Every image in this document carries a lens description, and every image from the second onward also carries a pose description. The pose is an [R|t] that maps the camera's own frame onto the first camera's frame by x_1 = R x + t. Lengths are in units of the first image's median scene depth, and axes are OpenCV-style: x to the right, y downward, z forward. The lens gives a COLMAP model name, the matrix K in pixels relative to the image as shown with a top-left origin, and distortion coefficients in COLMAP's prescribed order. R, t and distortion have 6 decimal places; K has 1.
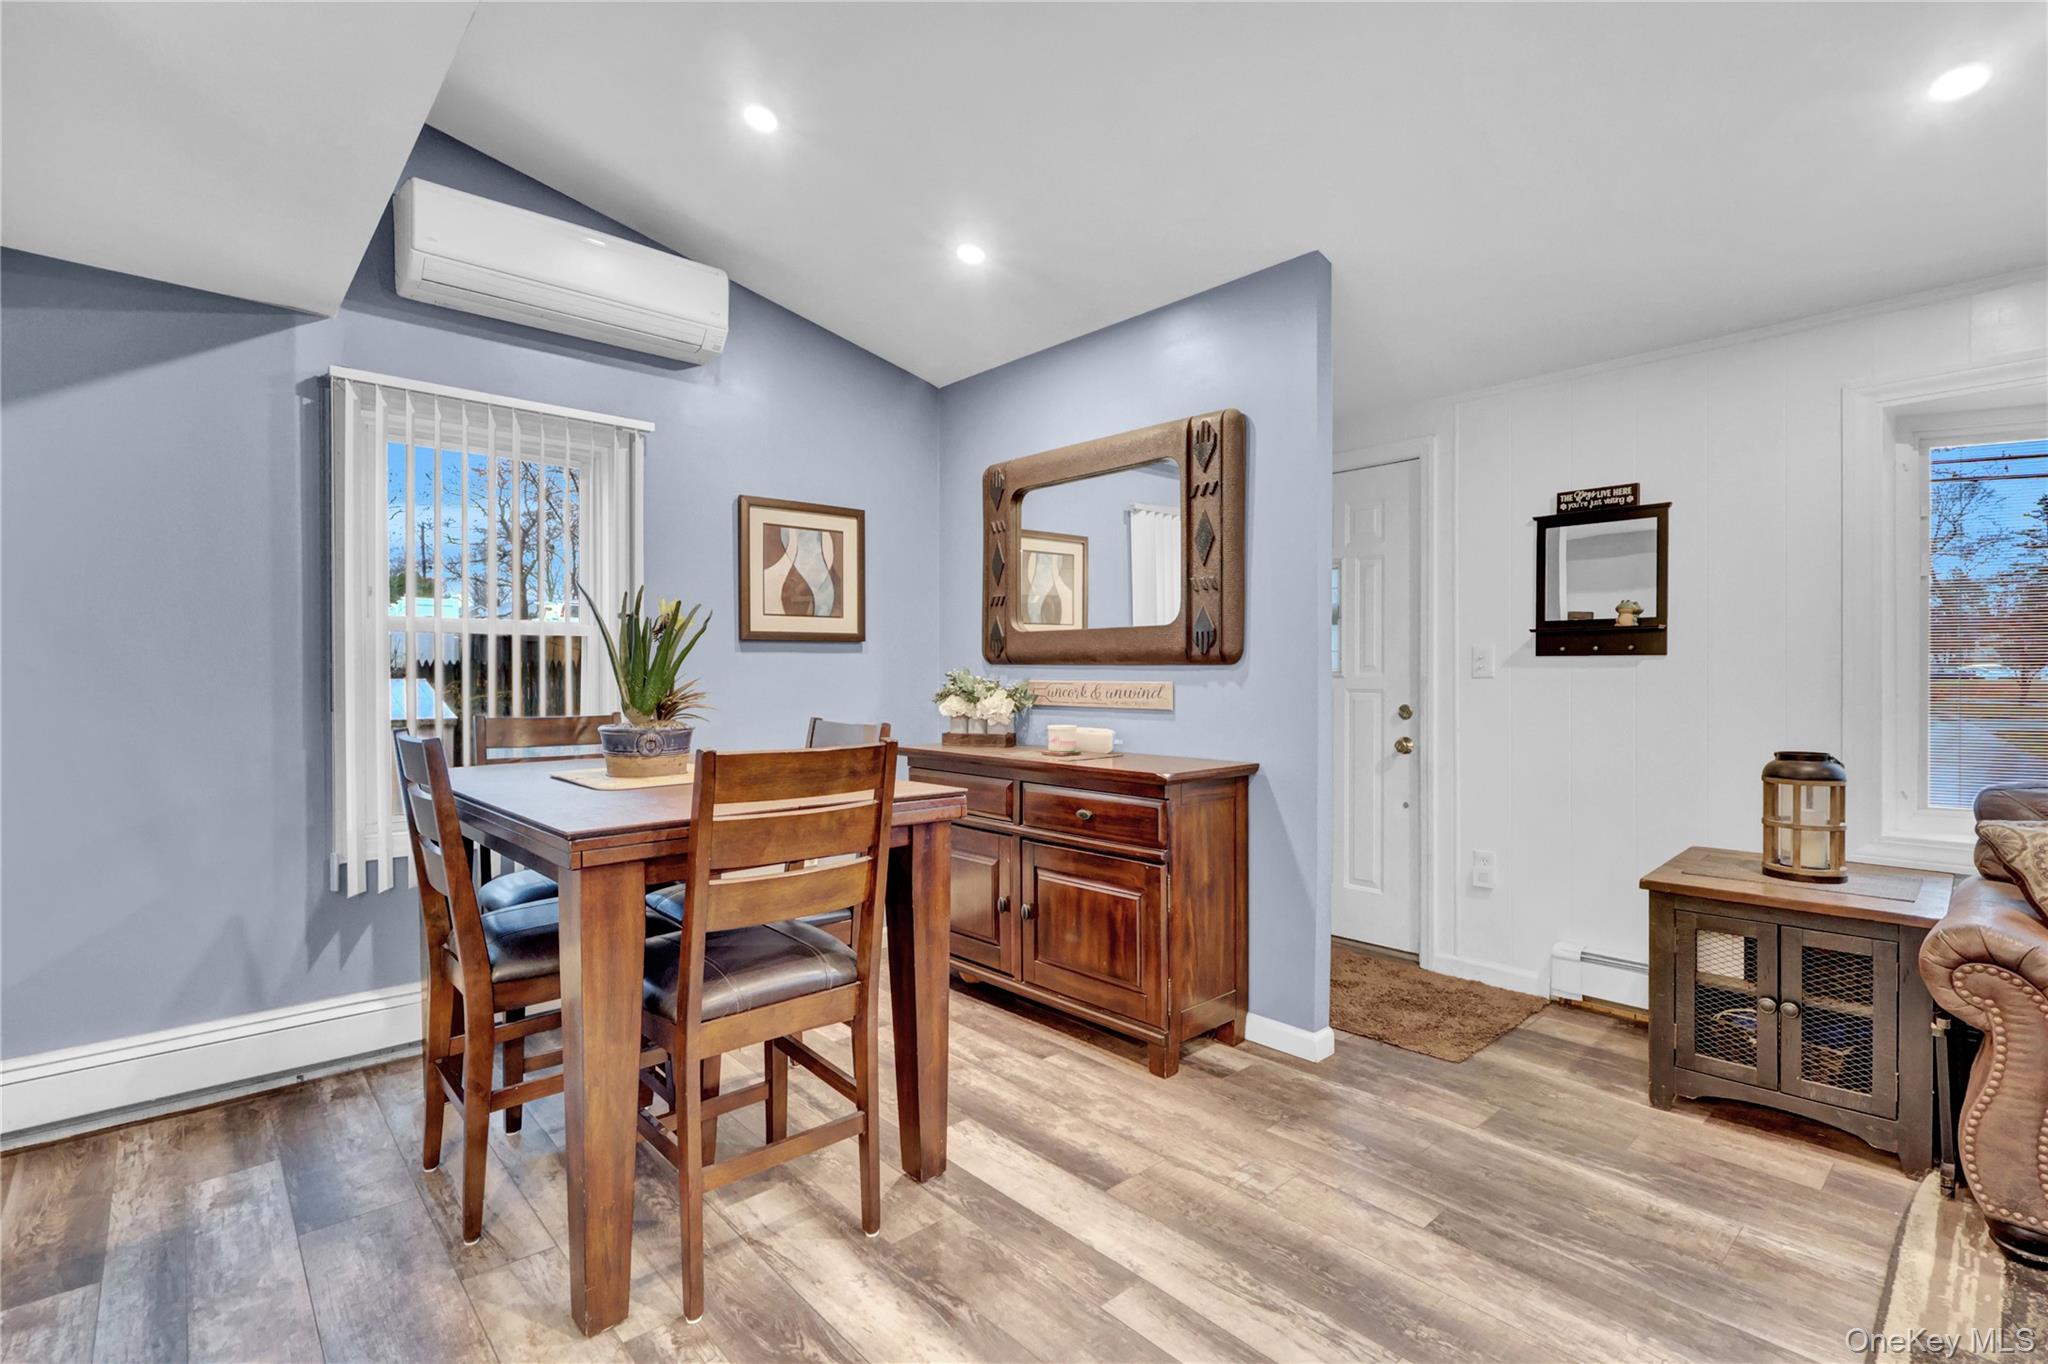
lens RADIAL K [[944.8, 0, 1025.1], [0, 944.8, 680.2], [0, 0, 1]] dist [-0.001823, 0.000563]
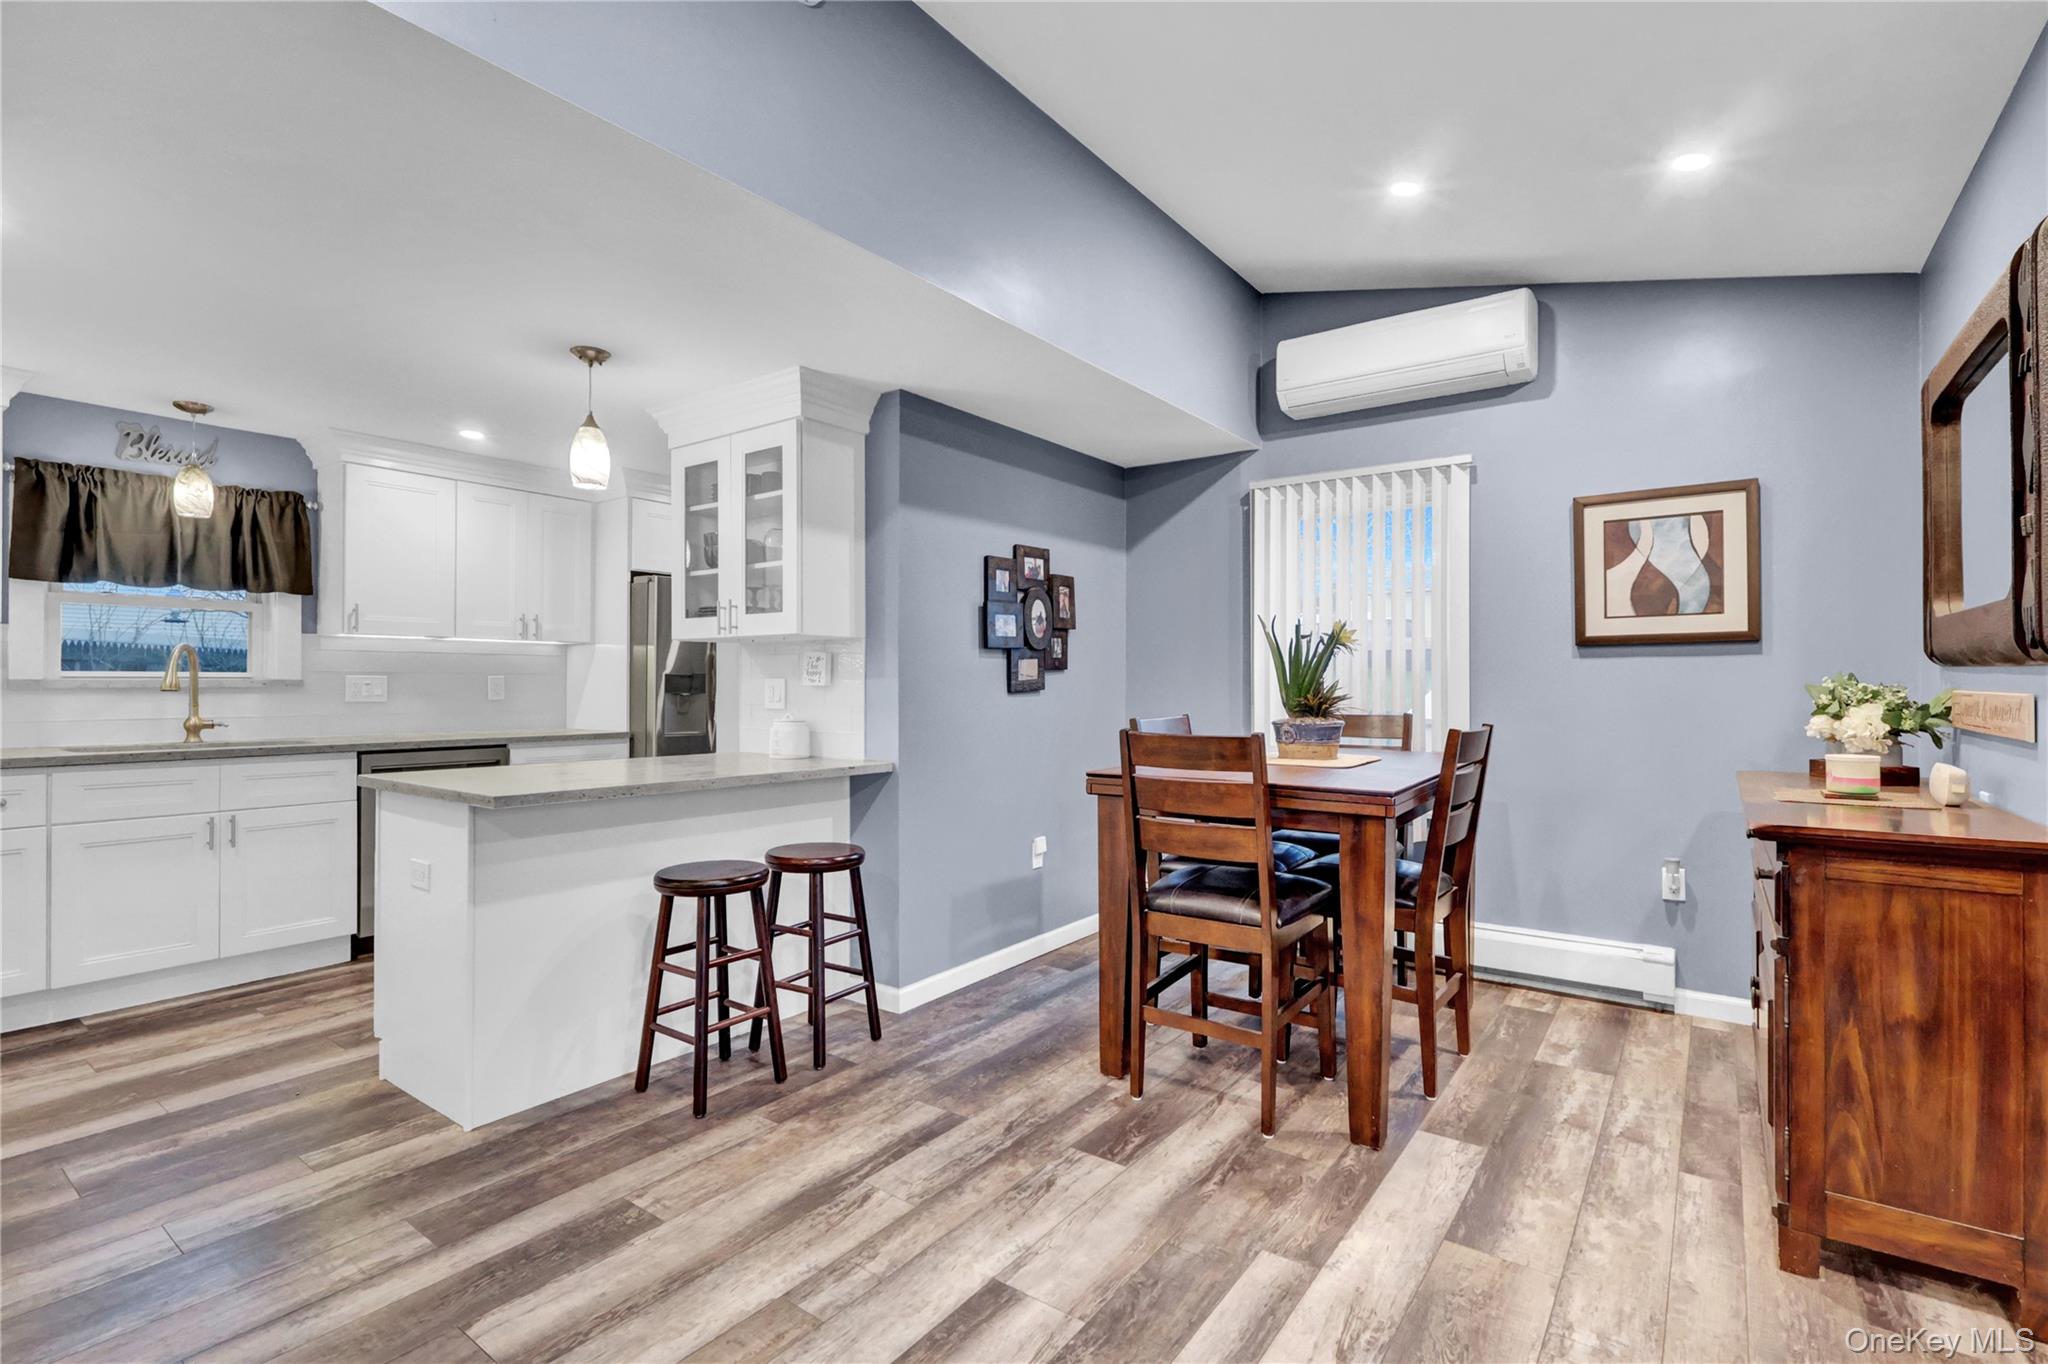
lens RADIAL K [[944.8, 0, 1025.6], [0, 944.8, 681.3], [0, 0, 1]] dist [-0.001823, 0.000563]
pose [[0.201589, 0.004054, -0.979462, 0.667295], [-0.007447, 0.999969, 0.002606, -0.004942], [0.979442, 0.006769, 0.201613, 0.298441]]
